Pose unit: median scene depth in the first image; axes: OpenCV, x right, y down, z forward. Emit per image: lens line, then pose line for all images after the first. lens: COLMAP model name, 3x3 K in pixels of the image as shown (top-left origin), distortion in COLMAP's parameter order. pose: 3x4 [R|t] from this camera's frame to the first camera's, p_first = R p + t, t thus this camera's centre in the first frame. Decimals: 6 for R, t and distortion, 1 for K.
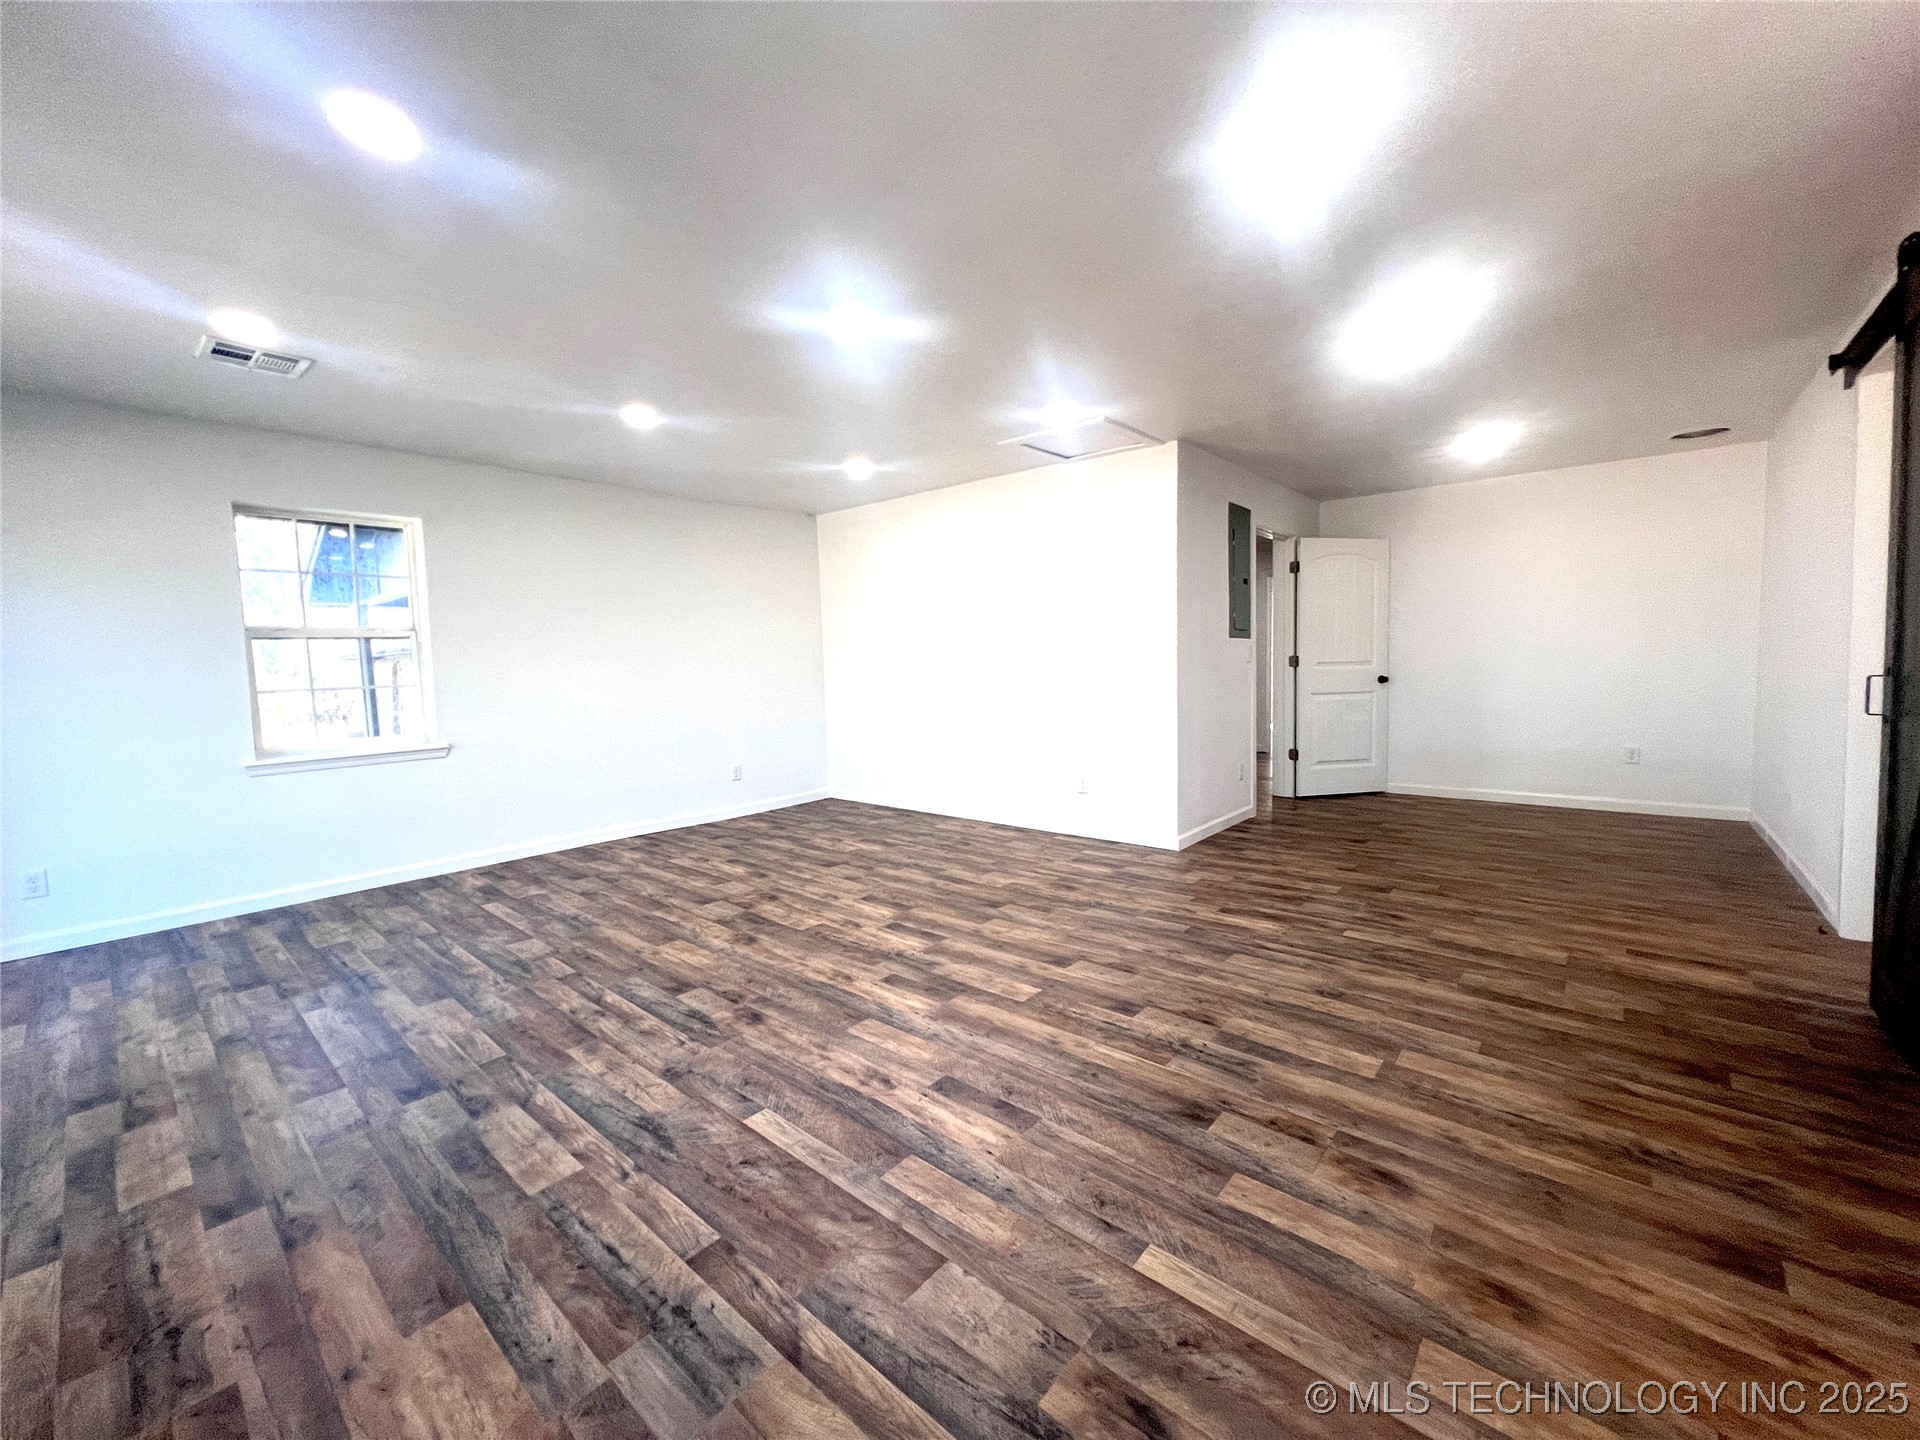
lens RADIAL K [[764.0, 0, 959.8], [0, 764.0, 722.2], [0, 0, 1]] dist [0.000248, -0.000370]
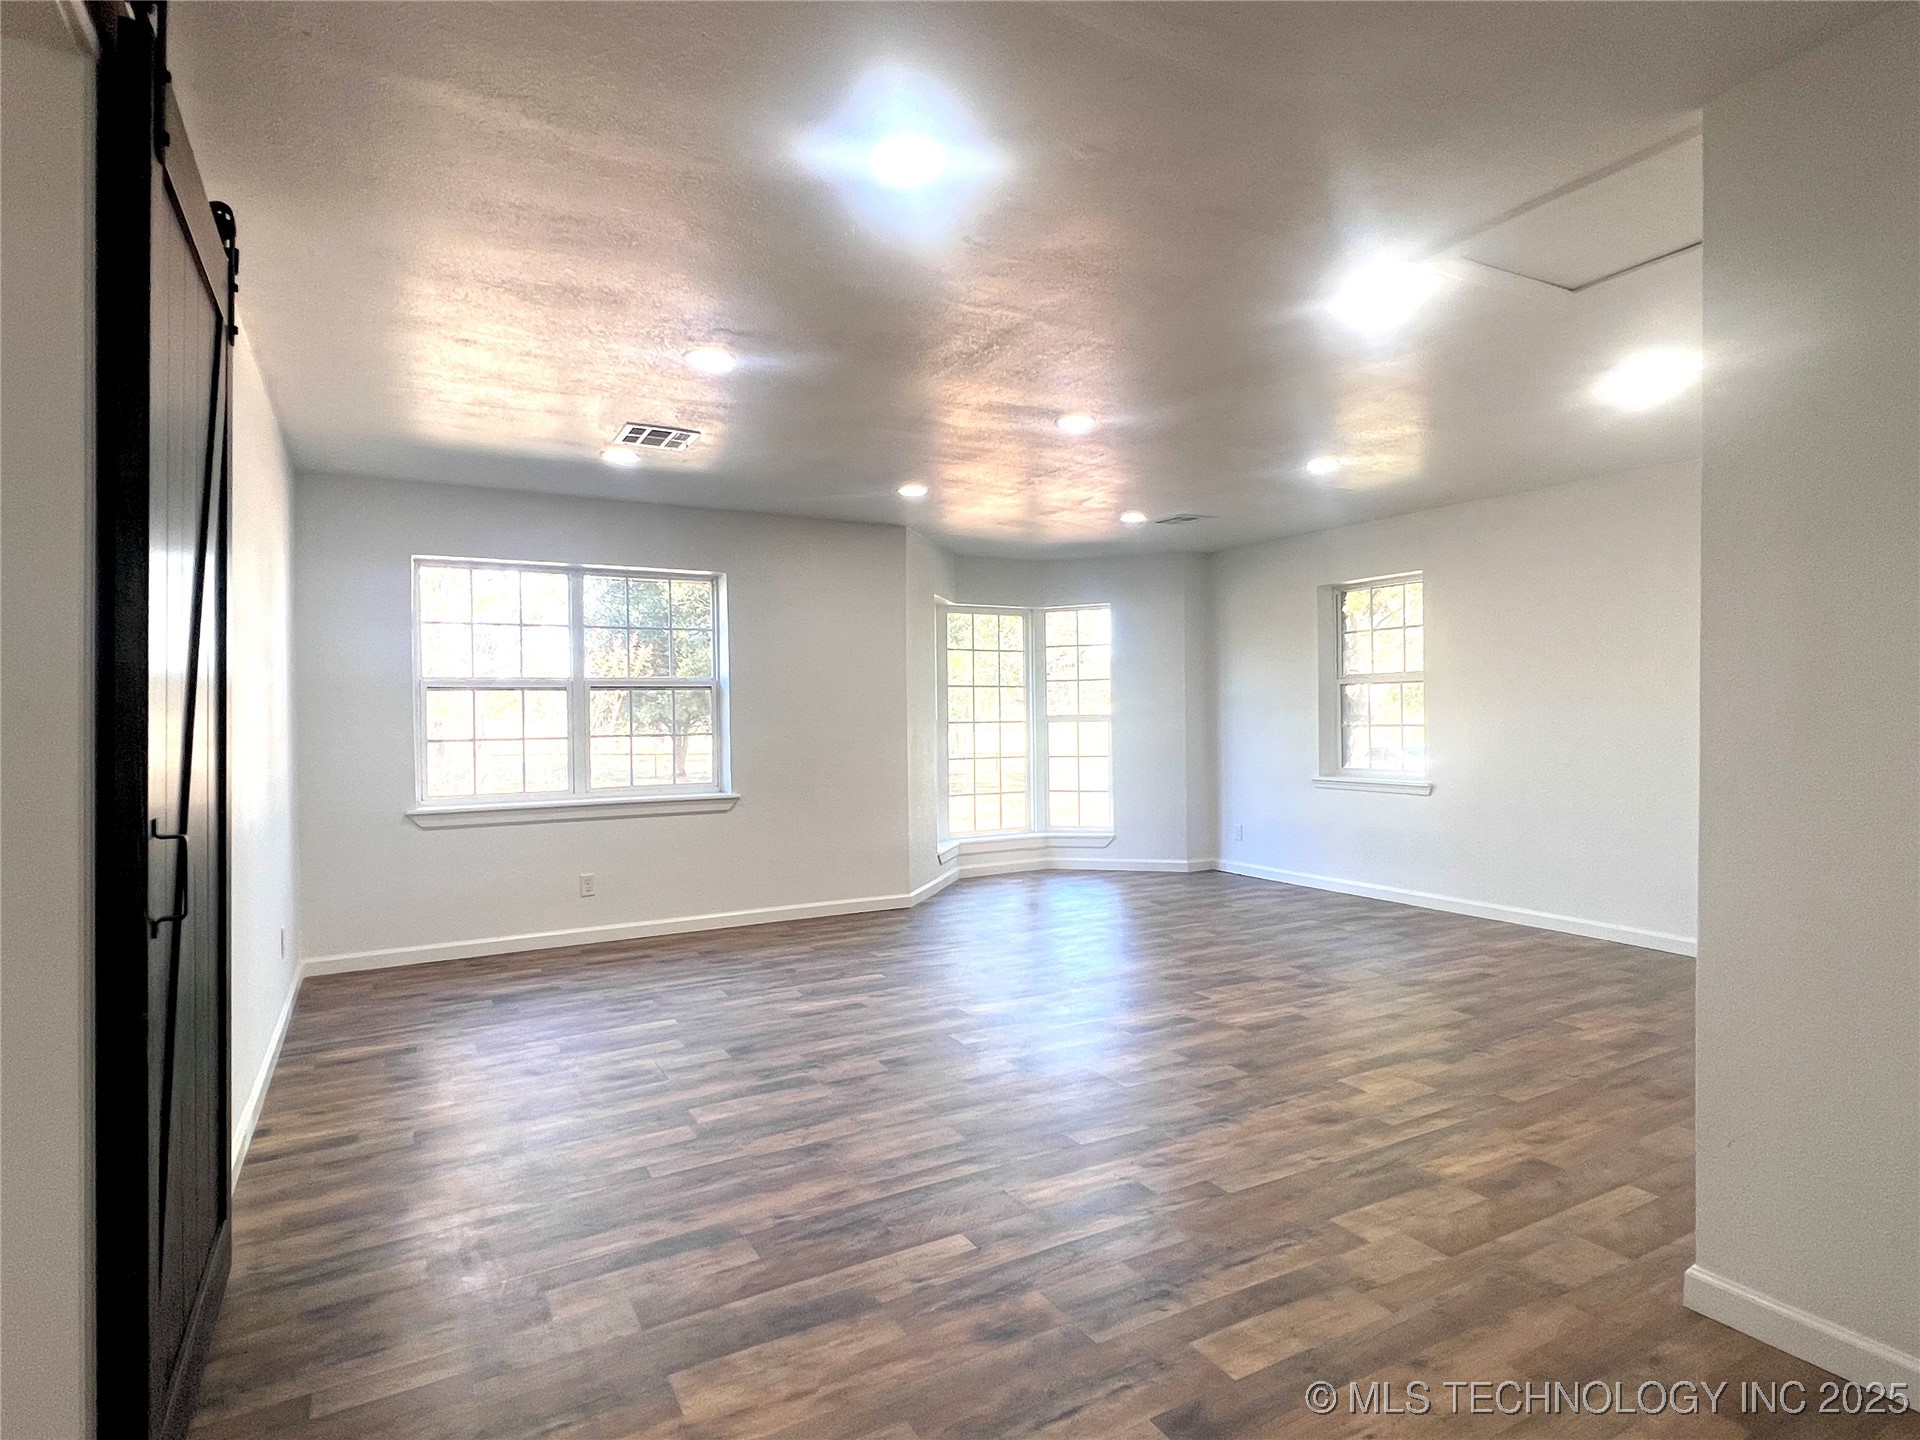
lens RADIAL K [[1010.3, 0, 964.5], [0, 1010.3, 720.0], [0, 0, 1]] dist [-0.006601, 0.002447]
pose [[-0.331918, 0.036598, -0.942598, 1.280847], [-0.059003, 0.996485, 0.059467, -0.157687], [0.941461, 0.075354, -0.328592, 1.310421]]
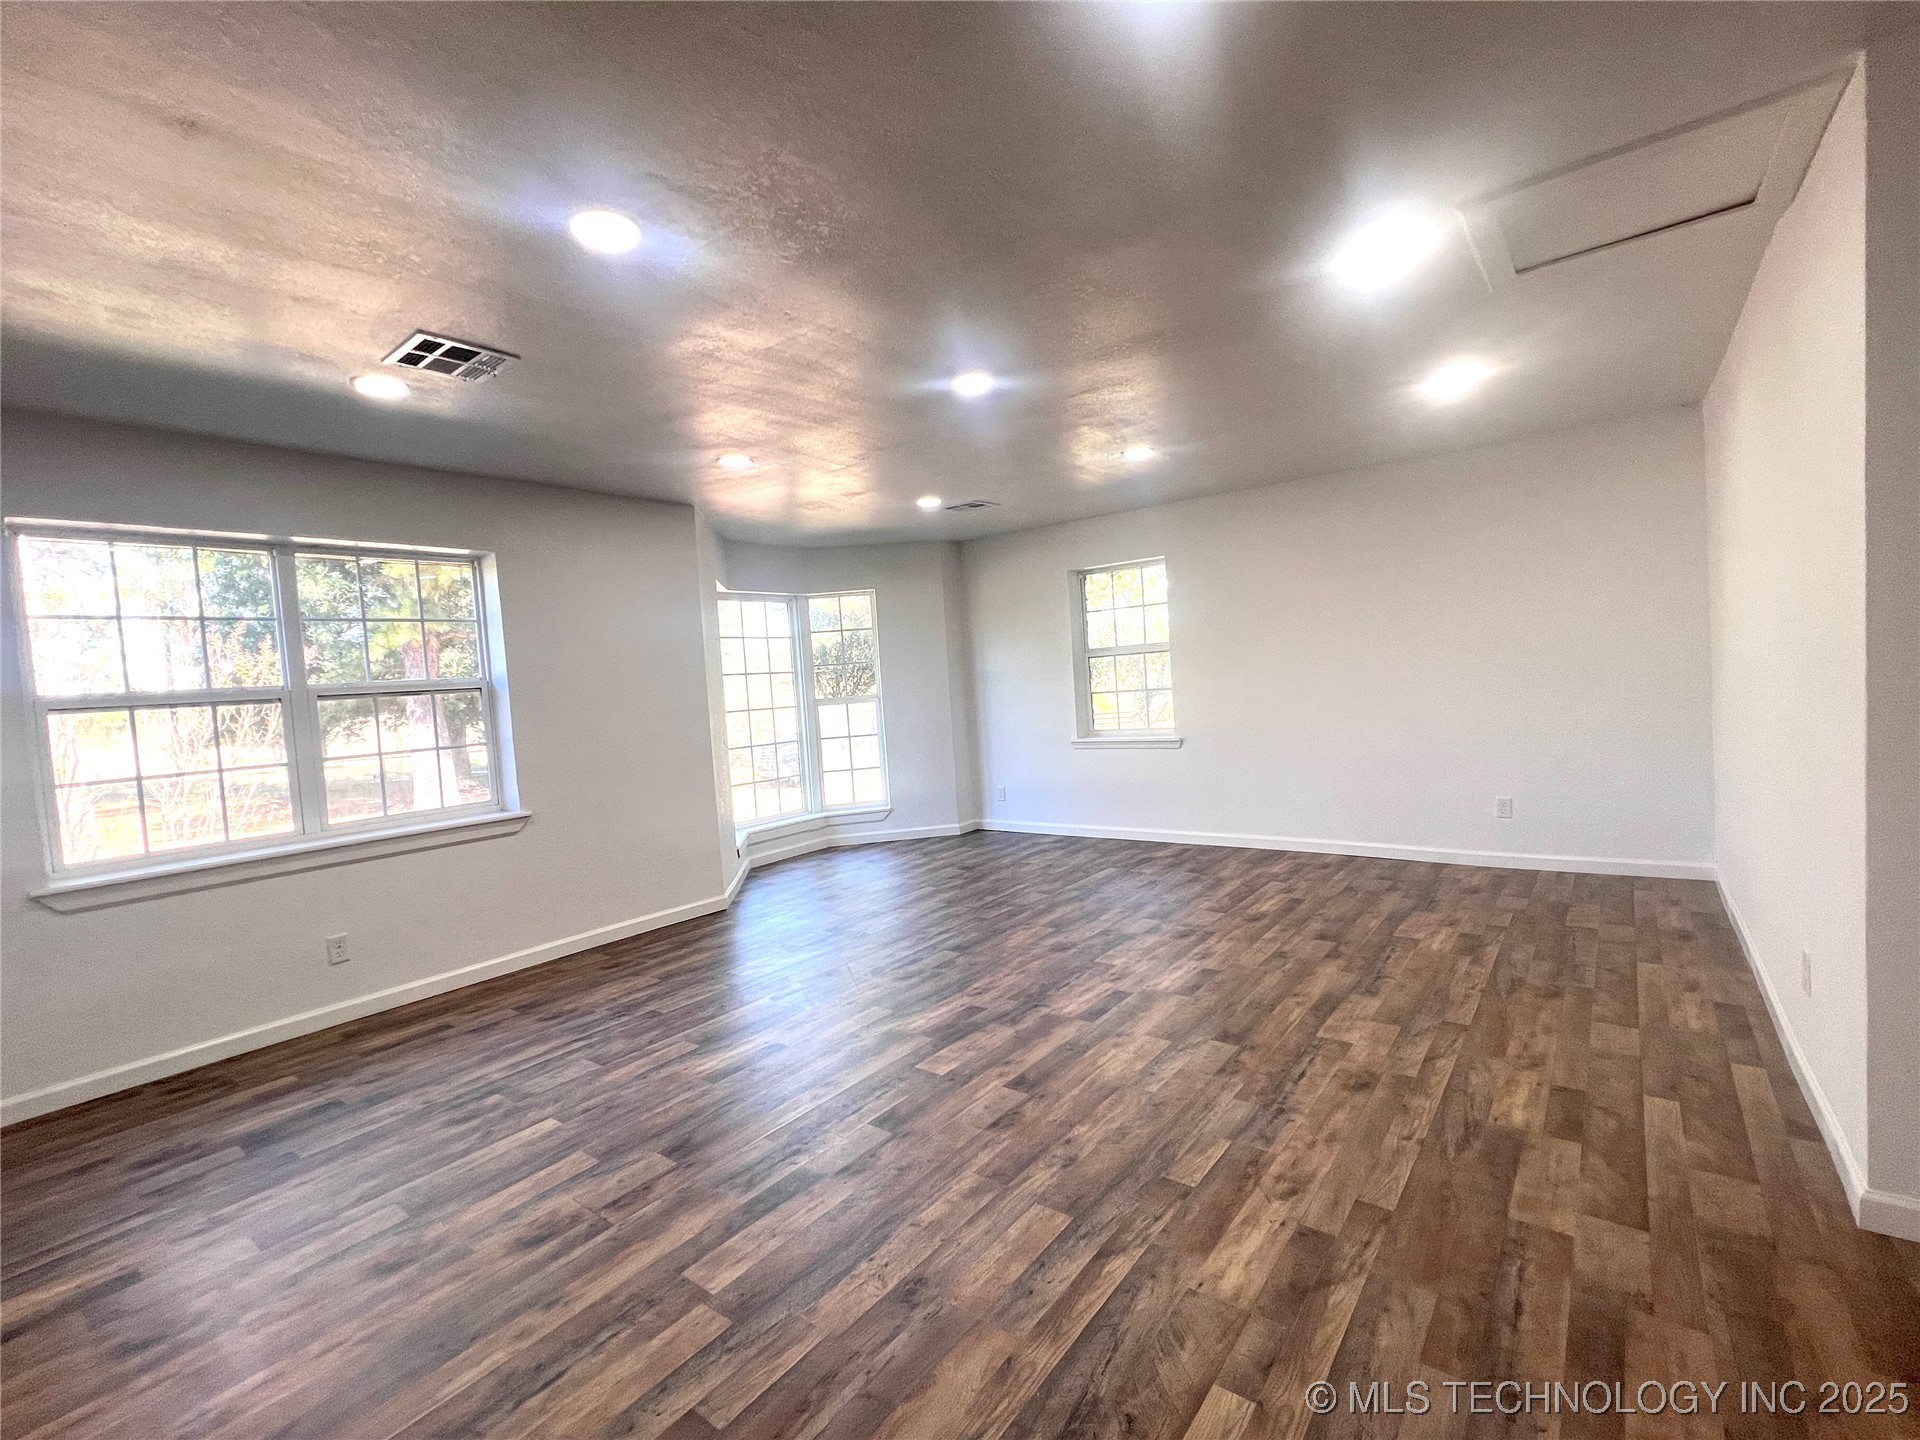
lens RADIAL K [[850.3, 0, 960.7], [0, 850.3, 717.0], [0, 0, 1]] dist [-0.006770, 0.002738]
pose [[0.056376, 0.067655, -0.996115, 1.013696], [-0.019779, 0.997581, 0.066636, -0.136431], [0.998214, 0.015945, 0.057578, 0.884051]]
